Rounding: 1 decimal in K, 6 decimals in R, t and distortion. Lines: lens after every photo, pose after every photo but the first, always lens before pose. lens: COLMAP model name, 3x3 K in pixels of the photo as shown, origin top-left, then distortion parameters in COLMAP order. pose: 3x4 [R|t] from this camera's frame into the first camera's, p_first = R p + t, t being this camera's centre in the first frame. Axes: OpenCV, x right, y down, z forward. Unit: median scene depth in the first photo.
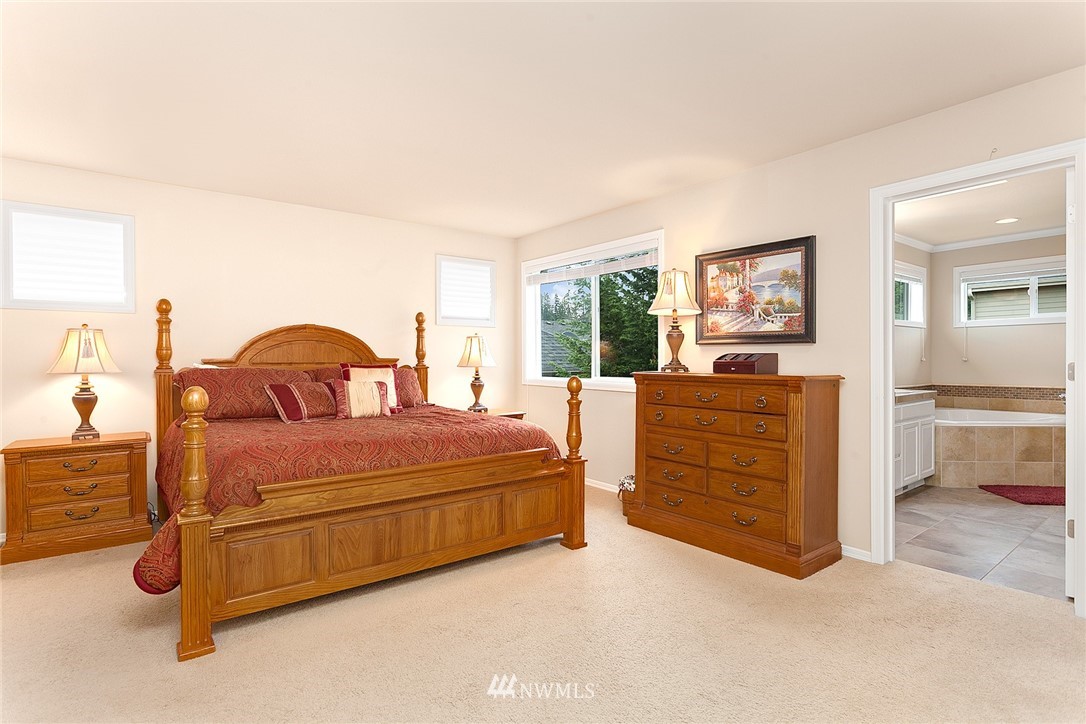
lens RADIAL K [[542.7, 0, 543.0], [0, 542.7, 362.0], [0, 0, 1]] dist [0.001166, 0.000600]
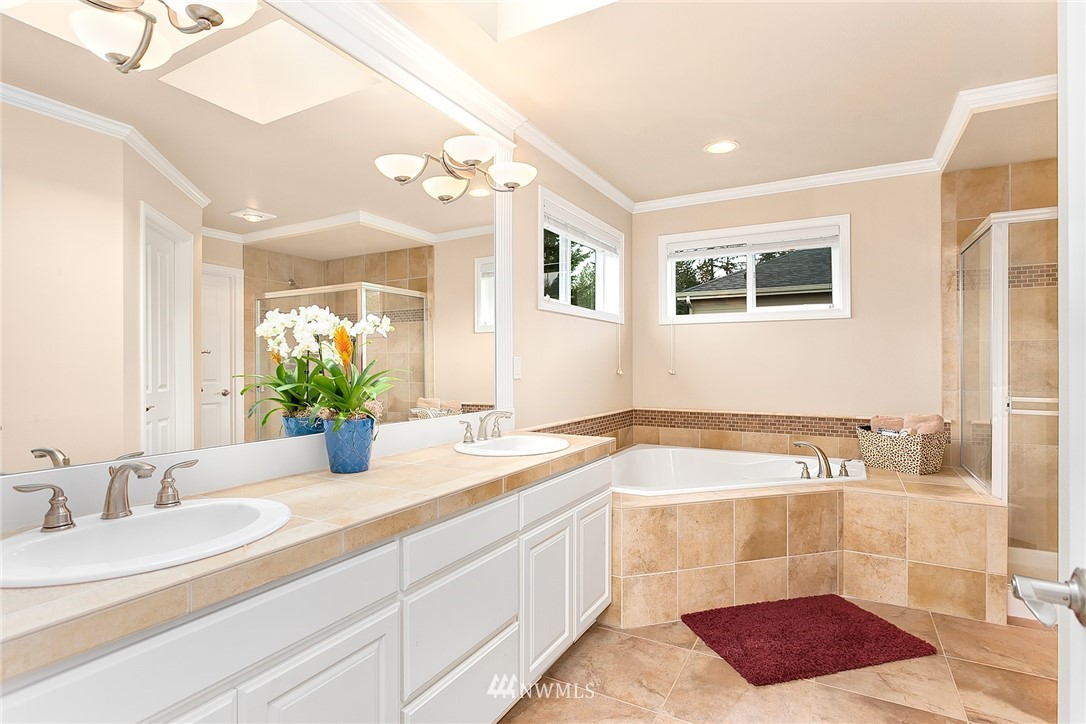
lens RADIAL K [[542.7, 0, 543.0], [0, 542.7, 362.0], [0, 0, 1]] dist [0.001166, 0.000600]
pose [[0.922324, 0.006835, 0.386357, 0.593108], [-0.003593, 0.999952, -0.009114, -0.018340], [-0.386400, 0.007018, 0.922304, 0.707835]]
